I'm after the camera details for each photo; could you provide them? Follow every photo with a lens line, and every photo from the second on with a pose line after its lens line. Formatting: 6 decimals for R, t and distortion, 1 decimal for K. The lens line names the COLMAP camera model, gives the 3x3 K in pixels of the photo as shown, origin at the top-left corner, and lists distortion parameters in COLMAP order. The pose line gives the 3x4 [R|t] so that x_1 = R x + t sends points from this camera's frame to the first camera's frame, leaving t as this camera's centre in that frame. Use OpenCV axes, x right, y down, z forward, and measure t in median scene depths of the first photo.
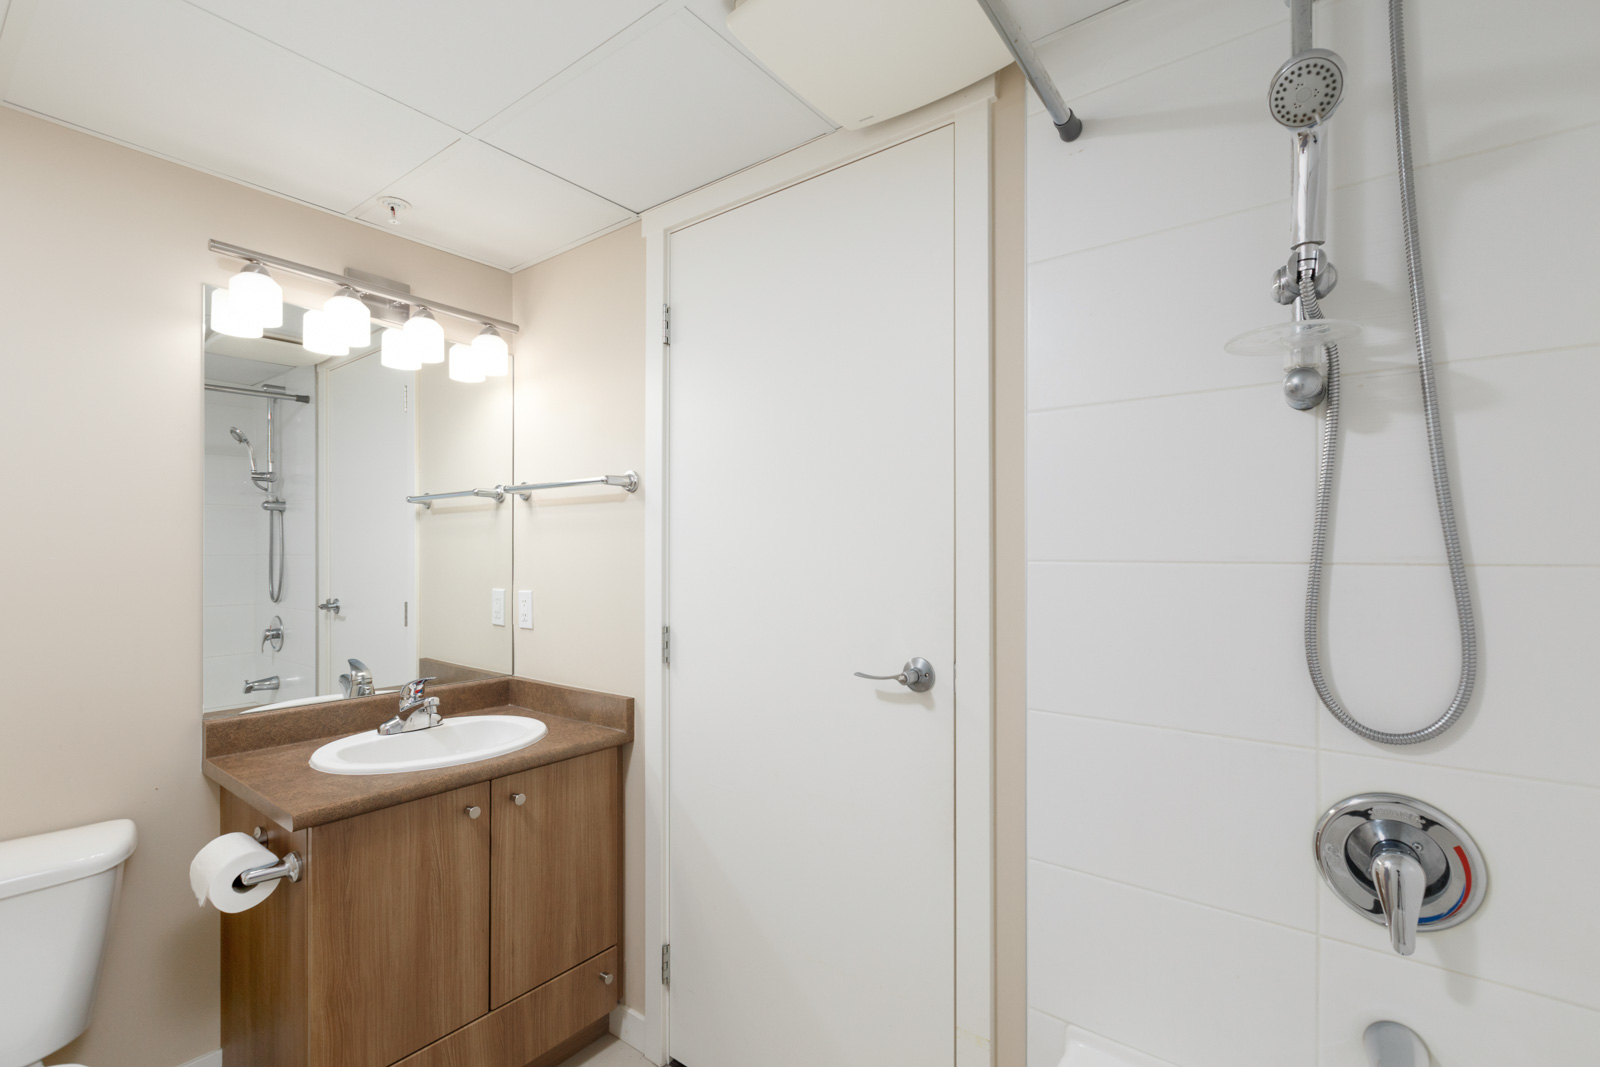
lens RADIAL K [[716.3, 0, 800.0], [0, 716.3, 533.5], [0, 0, 1]] dist [-0.000400, -0.000035]
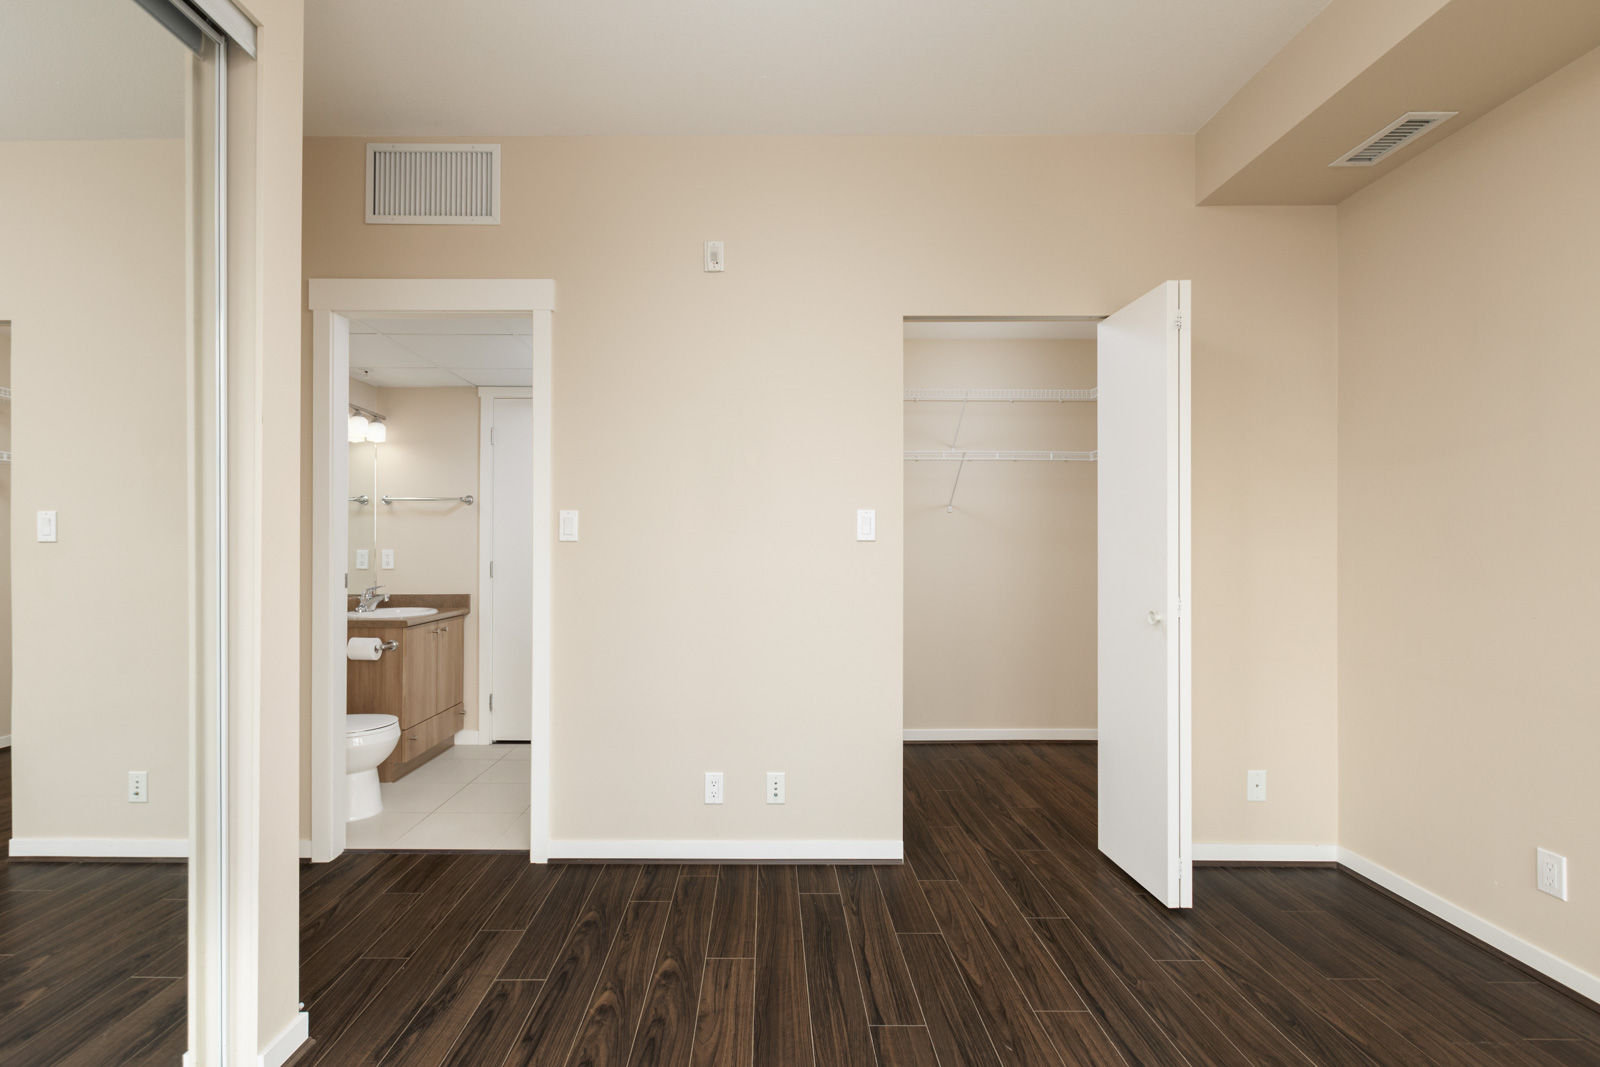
lens RADIAL K [[716.3, 0, 800.0], [0, 716.3, 533.5], [0, 0, 1]] dist [-0.000400, -0.000035]
pose [[0.769244, 0.008374, 0.638900, -0.880499], [-0.013137, 0.999910, 0.002712, 0.014064], [-0.638820, -0.010480, 0.769285, -1.444821]]
